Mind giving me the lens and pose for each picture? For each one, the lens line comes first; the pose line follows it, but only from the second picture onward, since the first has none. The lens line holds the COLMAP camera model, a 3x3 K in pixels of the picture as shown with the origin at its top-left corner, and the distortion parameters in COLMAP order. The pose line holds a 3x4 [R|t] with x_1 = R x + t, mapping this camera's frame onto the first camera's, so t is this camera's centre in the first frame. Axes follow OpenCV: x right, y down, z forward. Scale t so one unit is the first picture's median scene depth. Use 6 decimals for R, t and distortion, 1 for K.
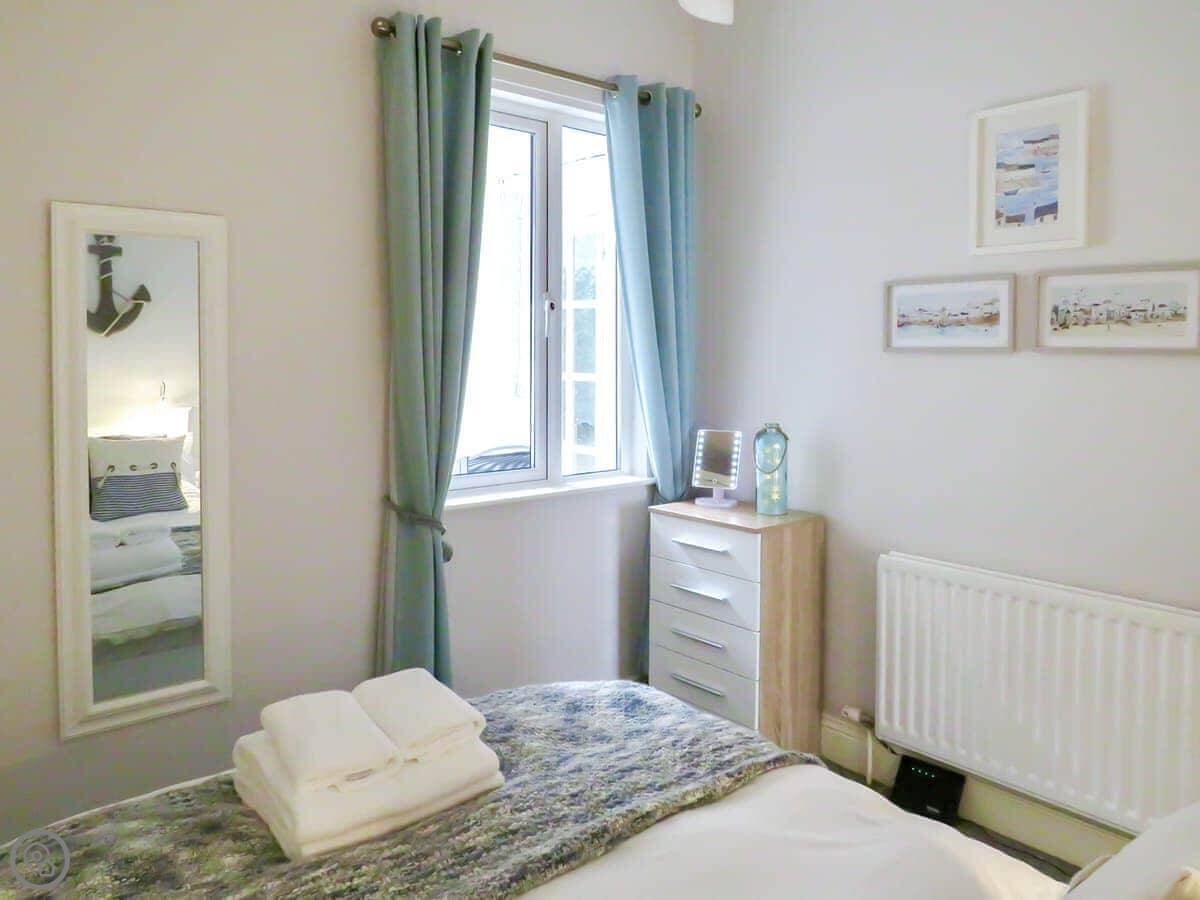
lens RADIAL K [[857.6, 0, 578.9], [0, 857.6, 456.4], [0, 0, 1]] dist [0.008237, 0.005471]
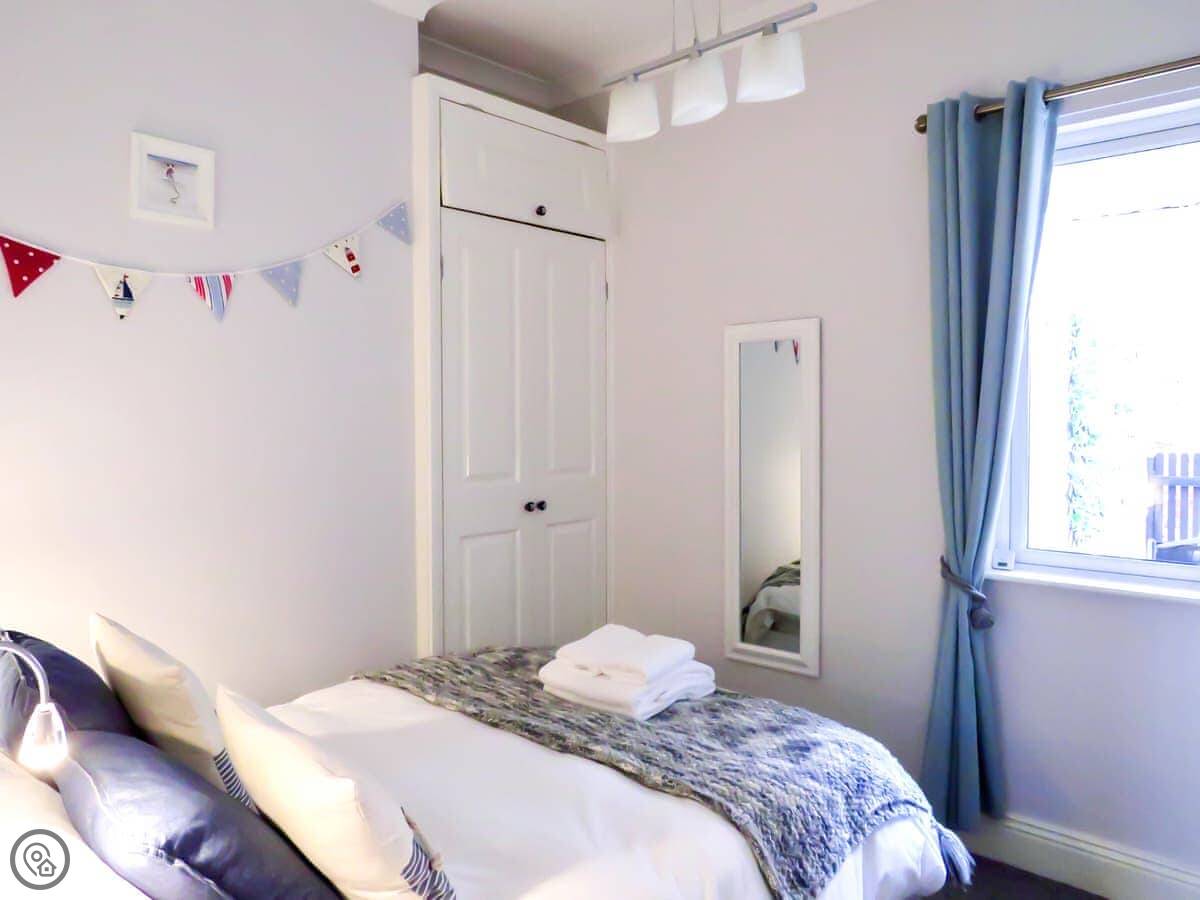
lens RADIAL K [[857.6, 0, 597.3], [0, 857.6, 453.3], [0, 0, 1]] dist [0.008237, 0.005471]
pose [[0.112883, 0.032069, -0.993091, 1.234636], [-0.108699, 0.993879, 0.019738, -0.070158], [0.987645, 0.105719, 0.115678, 0.698079]]
